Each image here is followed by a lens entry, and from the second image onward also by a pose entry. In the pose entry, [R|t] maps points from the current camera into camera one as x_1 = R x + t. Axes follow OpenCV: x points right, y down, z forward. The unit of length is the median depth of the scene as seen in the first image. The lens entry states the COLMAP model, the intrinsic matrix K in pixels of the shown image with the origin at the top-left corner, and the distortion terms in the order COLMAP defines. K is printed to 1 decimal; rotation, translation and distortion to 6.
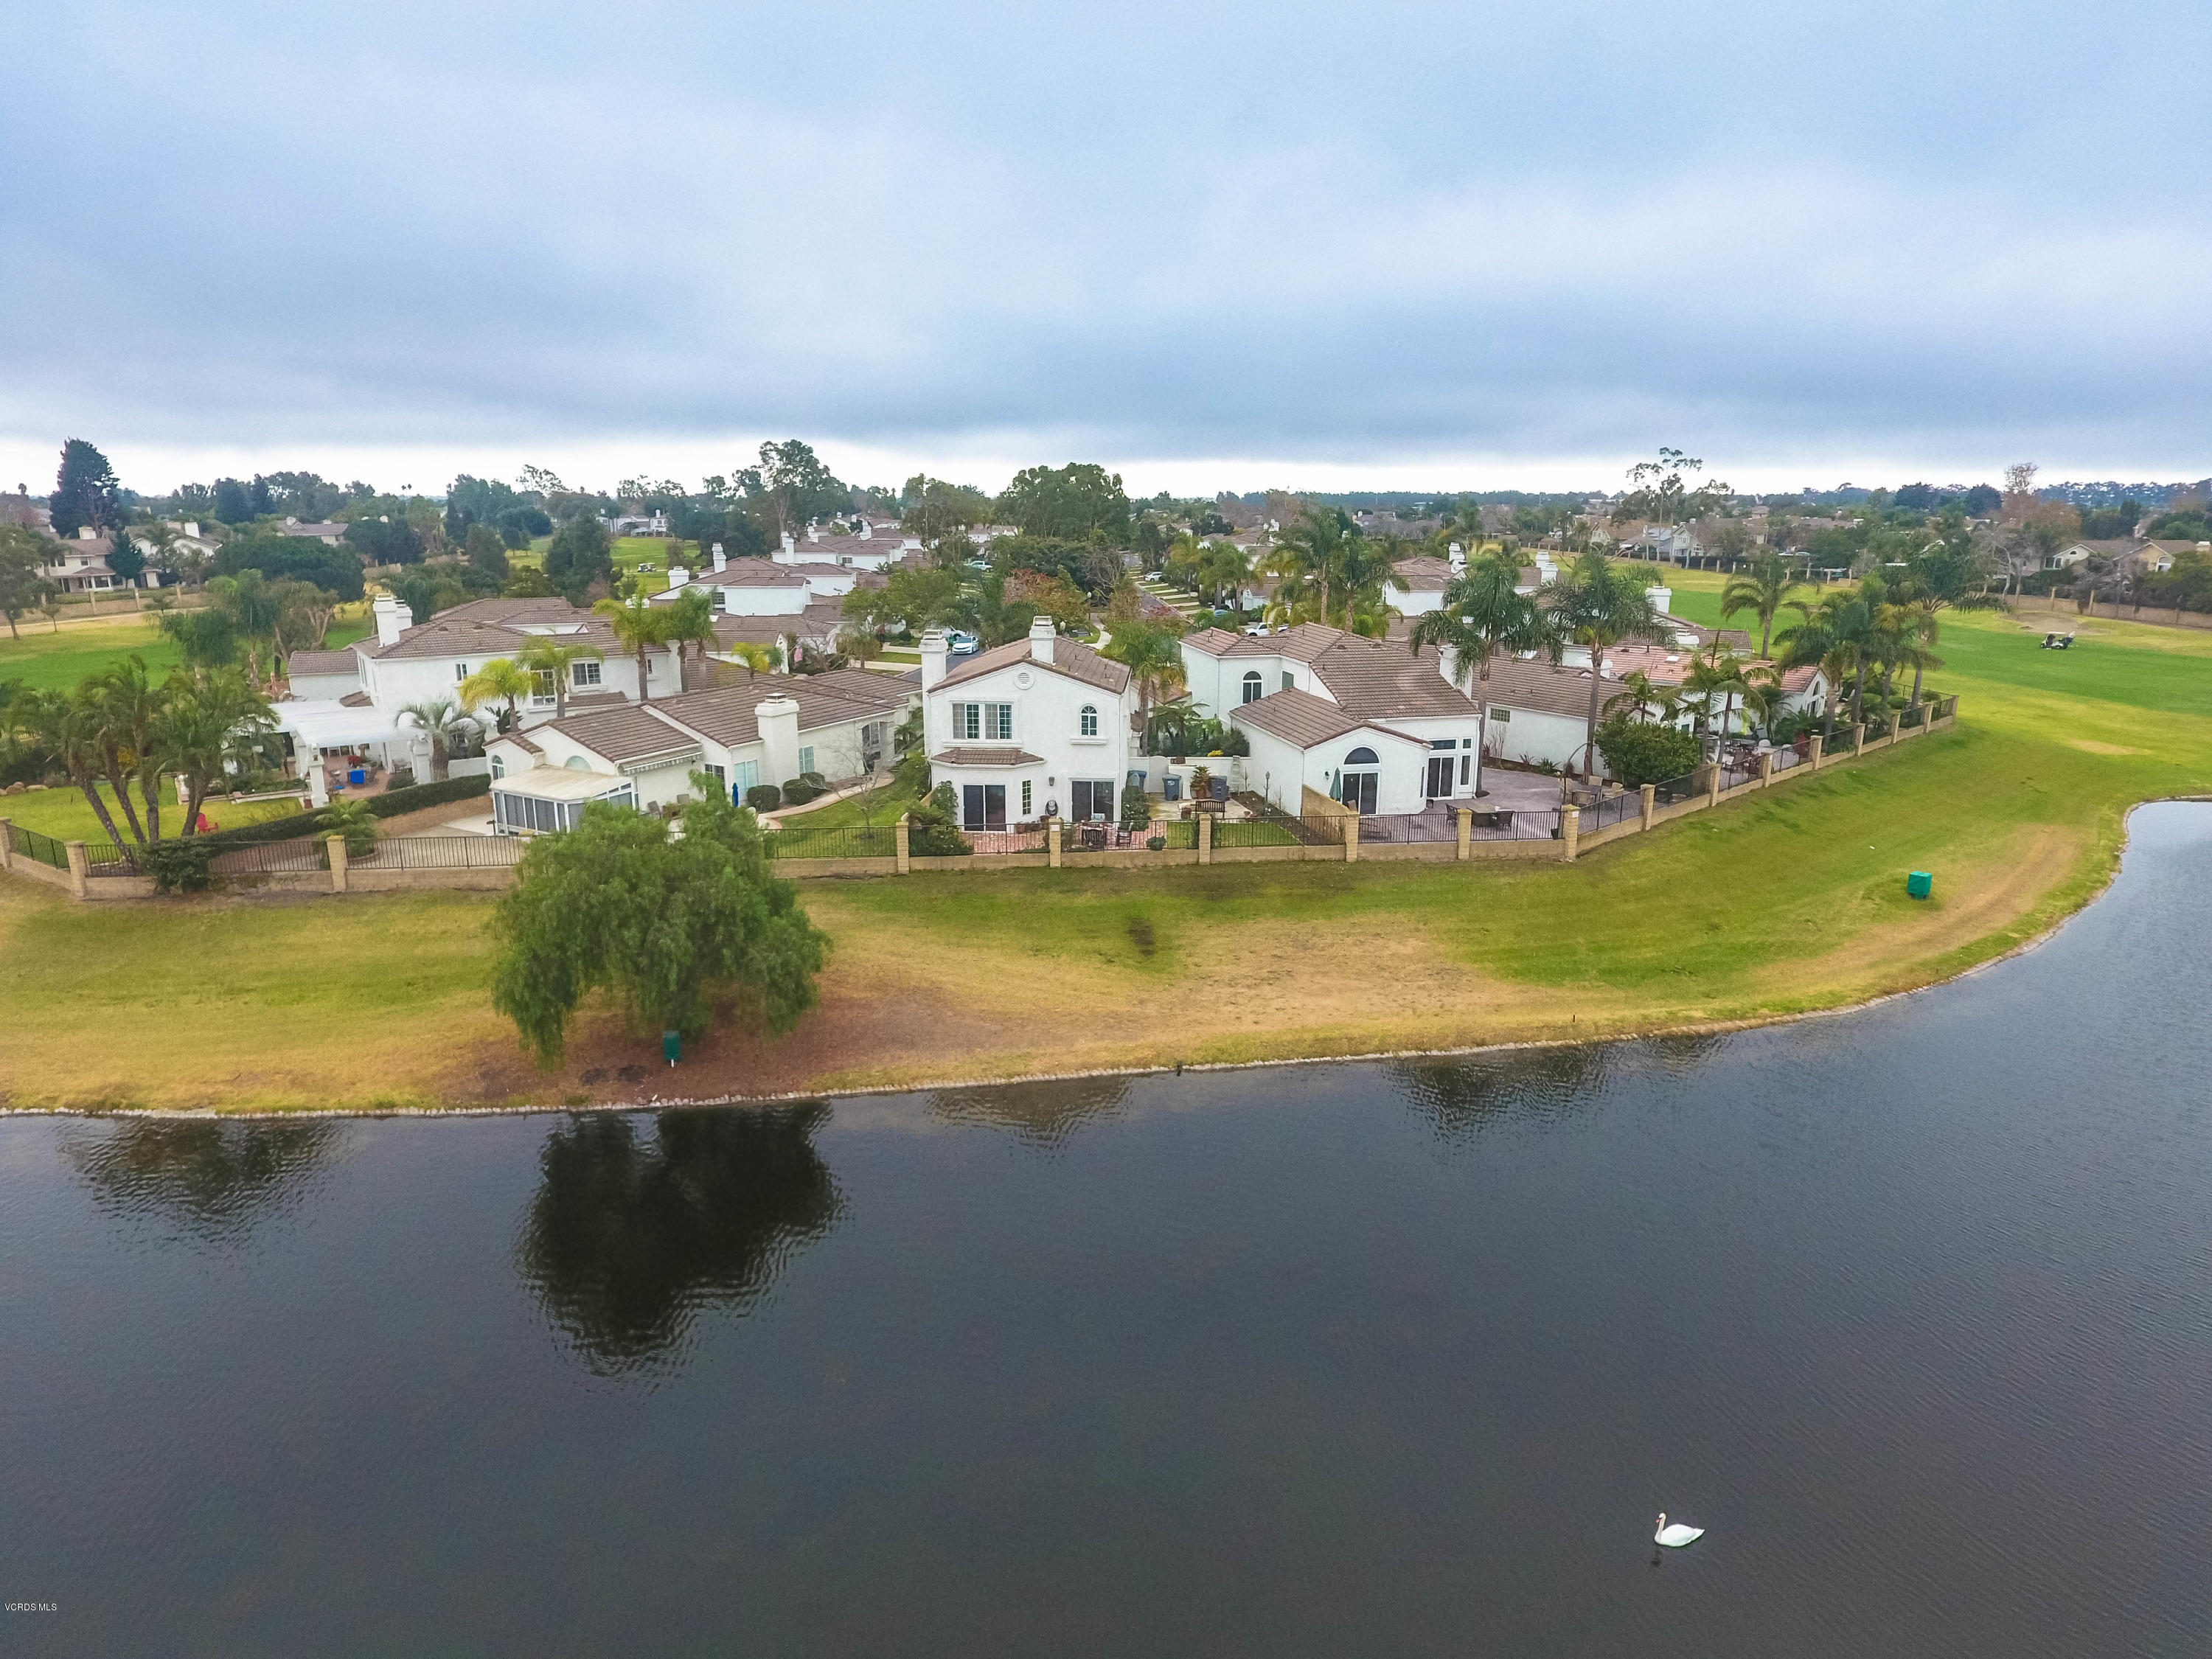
lens RADIAL K [[1275.1, 0, 1107.5], [0, 1275.1, 831.1], [0, 0, 1]] dist [-0.001310, -0.001220]
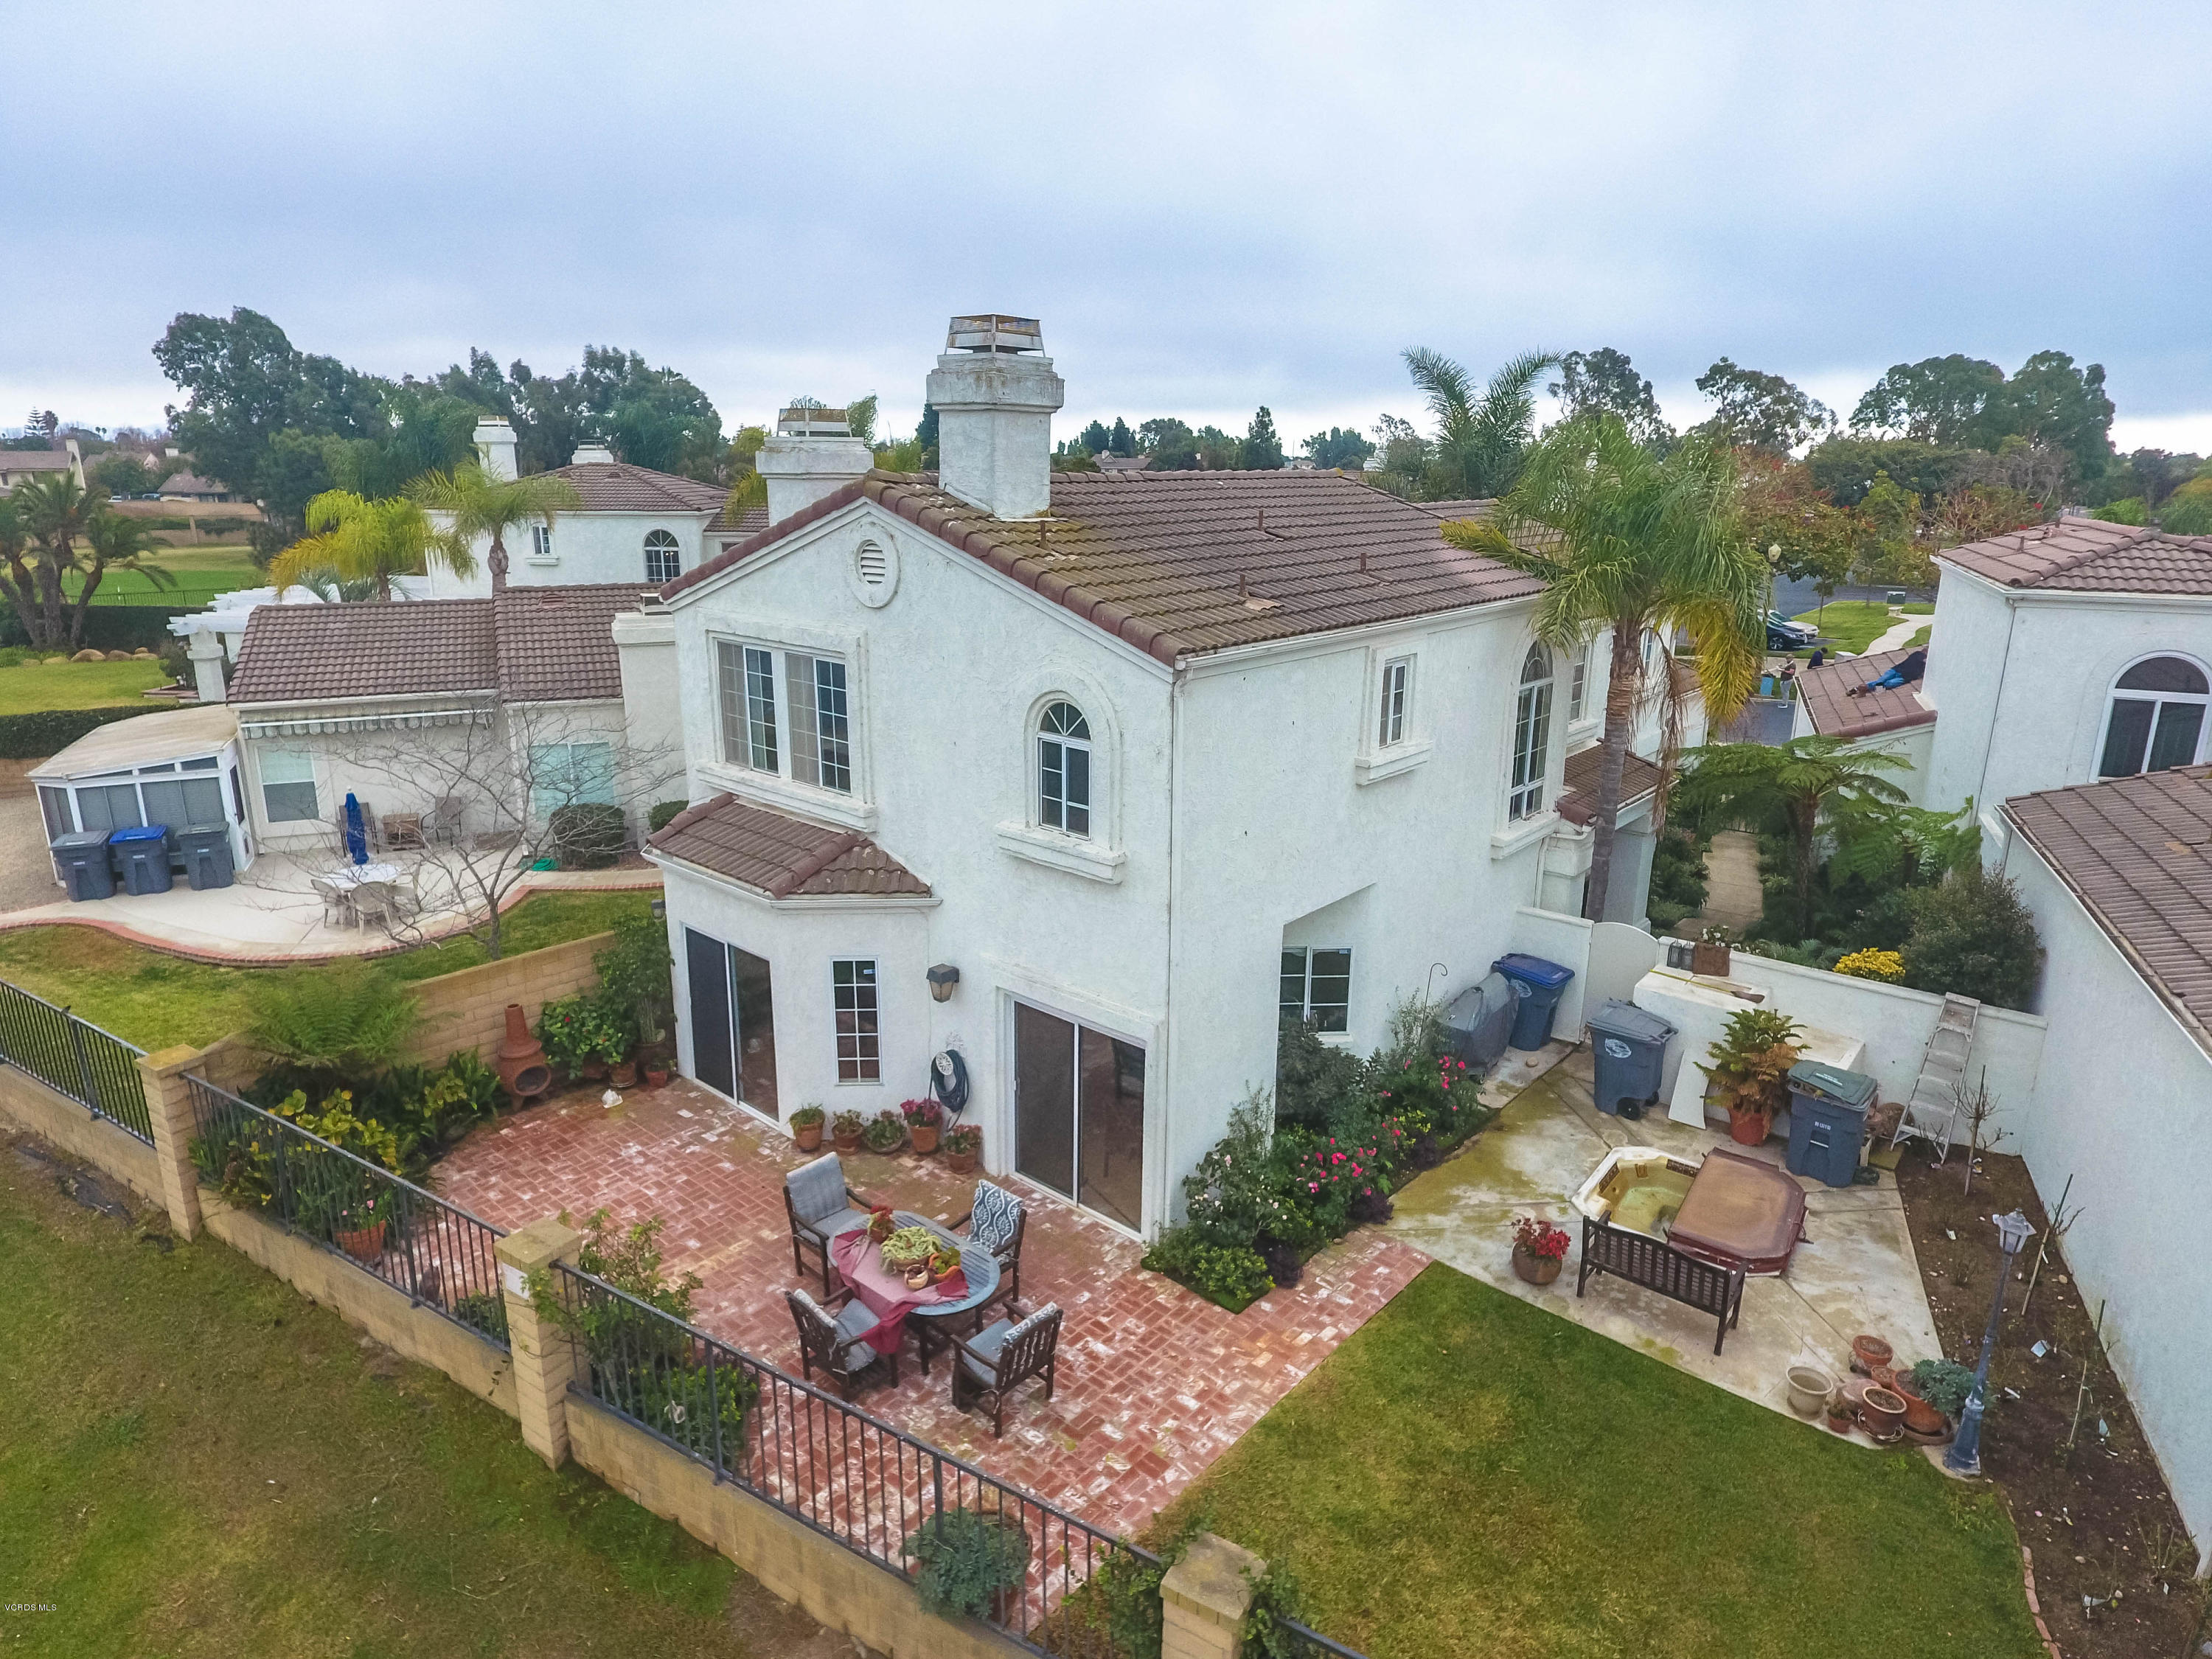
lens RADIAL K [[1275.1, 0, 1104.4], [0, 1275.1, 829.4], [0, 0, 1]] dist [-0.001310, -0.001220]
pose [[0.787944, 0.173858, -0.590692, 0.124412], [-0.160628, 0.984131, 0.075392, -0.092886], [0.594426, 0.035477, 0.803367, 0.815307]]
